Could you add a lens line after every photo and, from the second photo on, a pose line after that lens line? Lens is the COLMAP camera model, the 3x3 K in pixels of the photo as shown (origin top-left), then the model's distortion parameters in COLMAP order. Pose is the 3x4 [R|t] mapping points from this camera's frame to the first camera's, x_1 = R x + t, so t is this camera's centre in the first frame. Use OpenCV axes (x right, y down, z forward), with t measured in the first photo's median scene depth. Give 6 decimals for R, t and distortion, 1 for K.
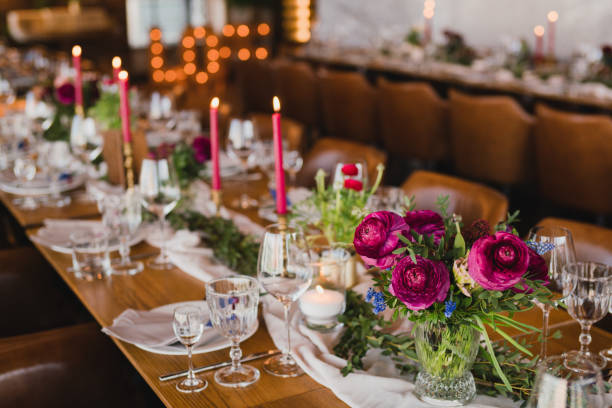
lens RADIAL K [[874.4, 0, 306.8], [0, 874.4, 203.5], [0, 0, 1]] dist [-0.008341, 0.009860]
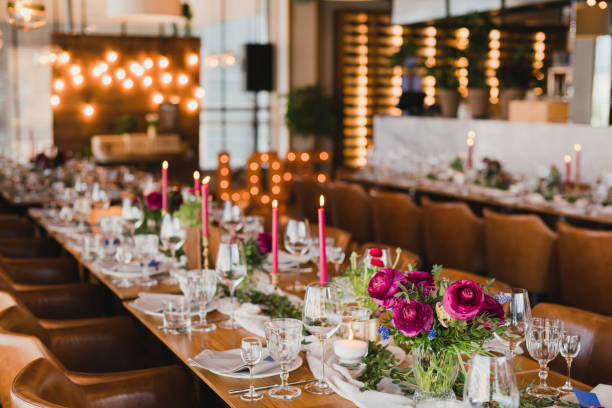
lens RADIAL K [[874.4, 0, 306.8], [0, 874.4, 203.5], [0, 0, 1]] dist [-0.008341, 0.009860]
pose [[0.997292, 0.022511, -0.070018, 0.026296], [-0.032396, 0.989132, -0.143417, 0.059341], [0.066029, 0.145296, 0.987182, -0.235387]]
